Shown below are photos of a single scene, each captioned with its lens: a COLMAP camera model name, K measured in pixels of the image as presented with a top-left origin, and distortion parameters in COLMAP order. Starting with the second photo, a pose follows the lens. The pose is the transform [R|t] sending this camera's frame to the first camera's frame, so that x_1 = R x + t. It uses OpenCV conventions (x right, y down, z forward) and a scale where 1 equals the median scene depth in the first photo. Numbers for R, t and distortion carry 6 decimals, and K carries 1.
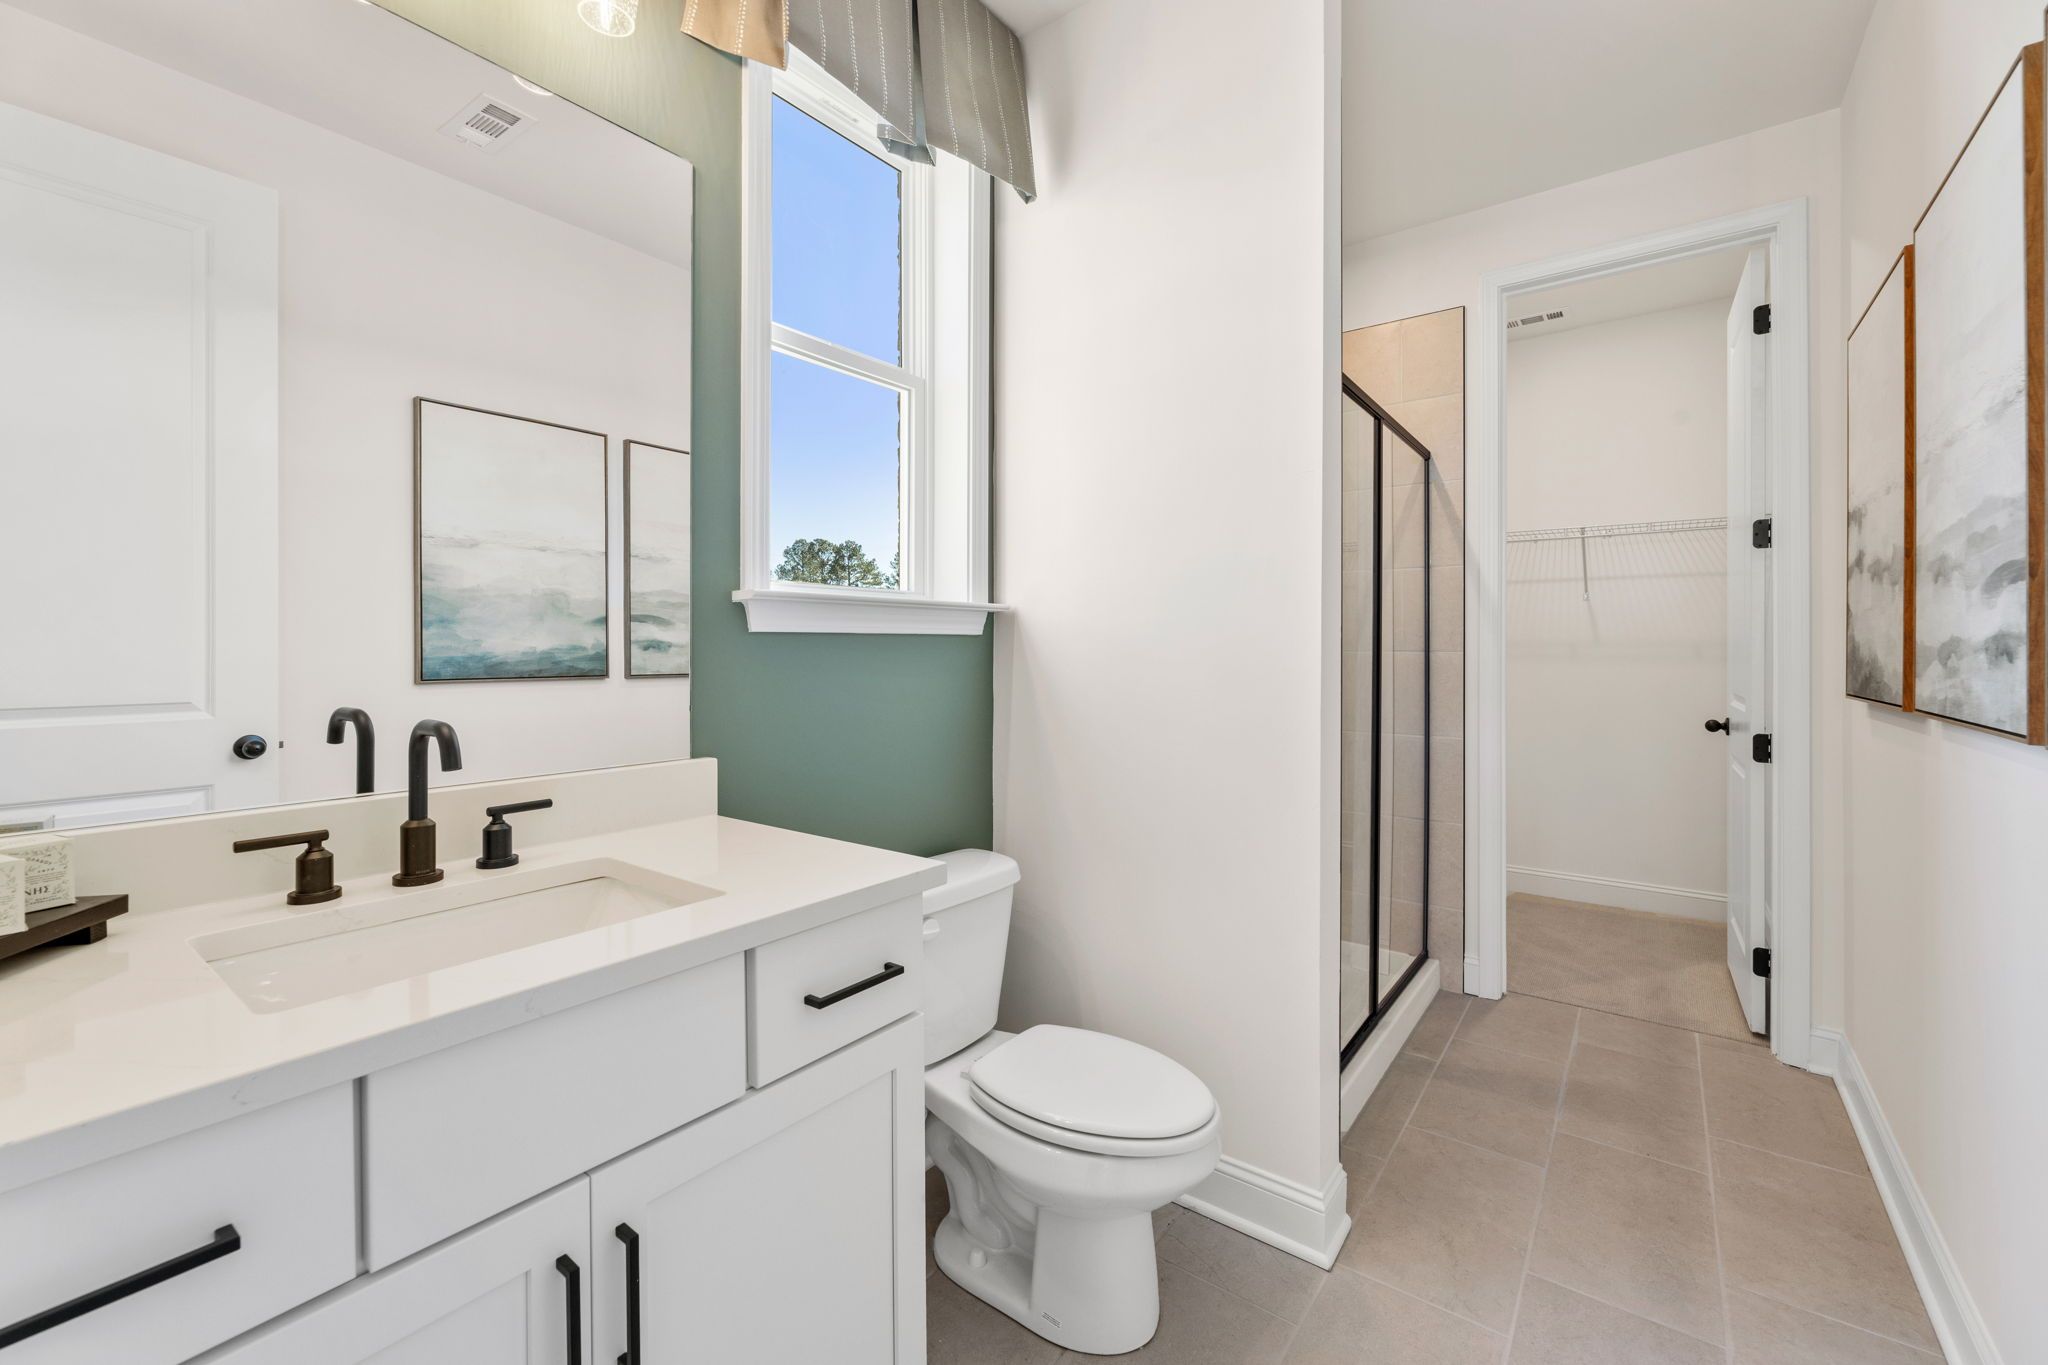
lens RADIAL K [[848.9, 0, 1022.1], [0, 848.9, 663.1], [0, 0, 1]] dist [0.000803, 0.001177]
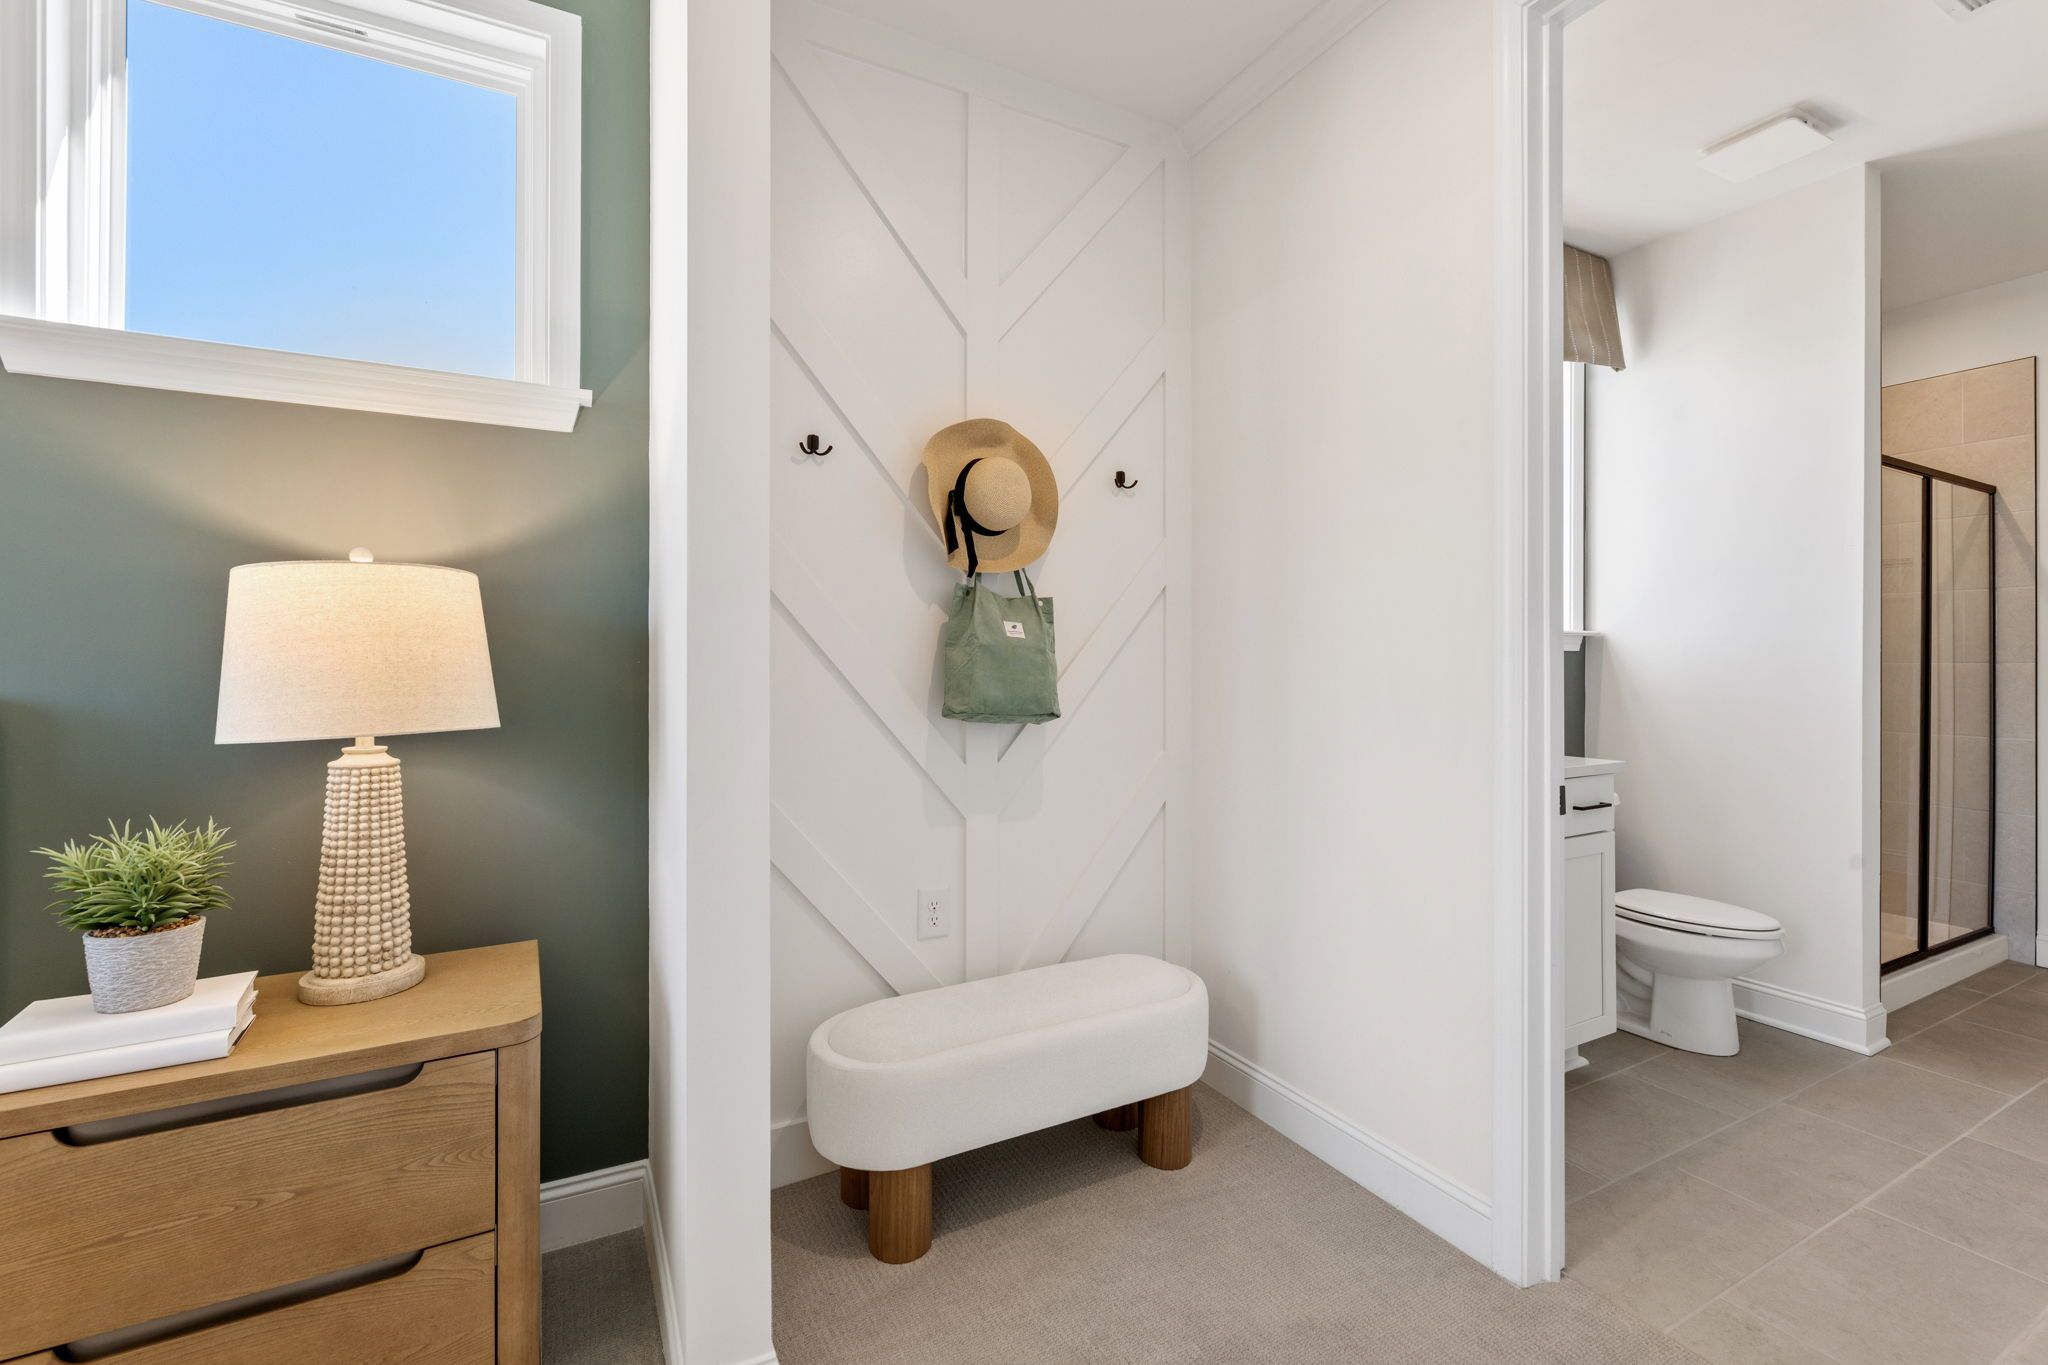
lens RADIAL K [[848.9, 0, 1063.4], [0, 848.9, 673.2], [0, 0, 1]] dist [0.000803, 0.001177]
pose [[0.909455, 0.003490, -0.415788, -0.200687], [-0.006582, 0.999960, -0.006002, 0.017059], [0.415751, 0.008195, 0.909442, -0.619467]]
